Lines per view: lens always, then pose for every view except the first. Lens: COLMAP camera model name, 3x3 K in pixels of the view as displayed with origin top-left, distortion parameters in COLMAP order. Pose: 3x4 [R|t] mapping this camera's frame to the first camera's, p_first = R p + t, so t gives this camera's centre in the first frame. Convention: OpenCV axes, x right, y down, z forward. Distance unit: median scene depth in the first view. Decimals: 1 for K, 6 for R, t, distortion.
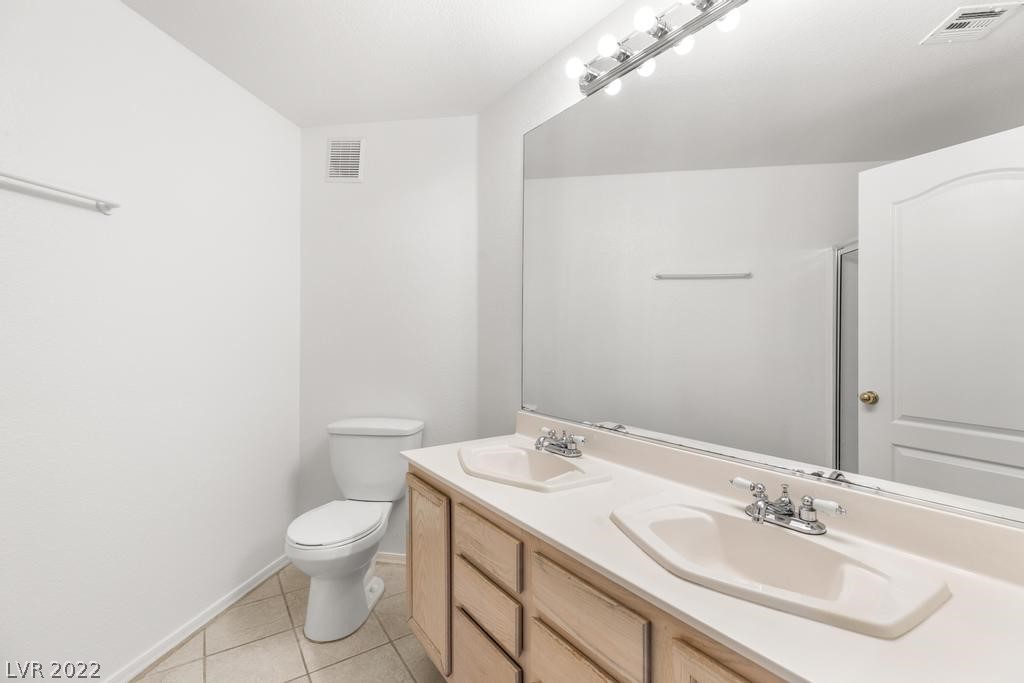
lens RADIAL K [[459.4, 0, 511.8], [0, 459.4, 343.7], [0, 0, 1]] dist [0.000814, 0.001567]
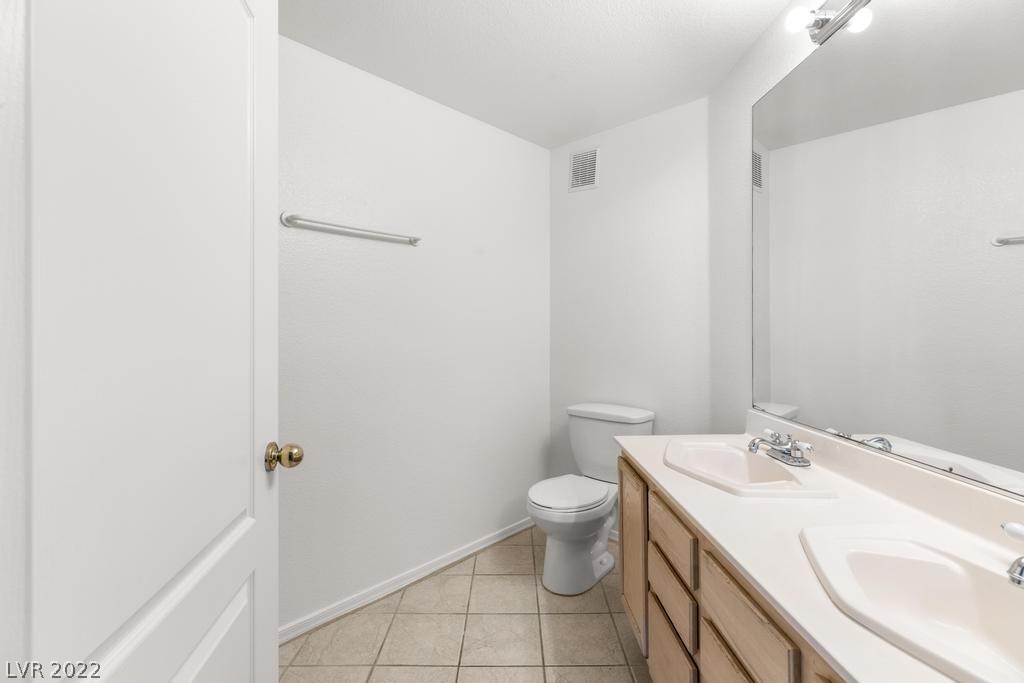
lens RADIAL K [[459.4, 0, 513.2], [0, 459.4, 333.2], [0, 0, 1]] dist [0.000814, 0.001567]
pose [[0.828332, -0.001298, -0.560236, 0.161658], [-0.001111, 0.999992, -0.003960, -0.000708], [0.560236, 0.003903, 0.828324, -0.020667]]
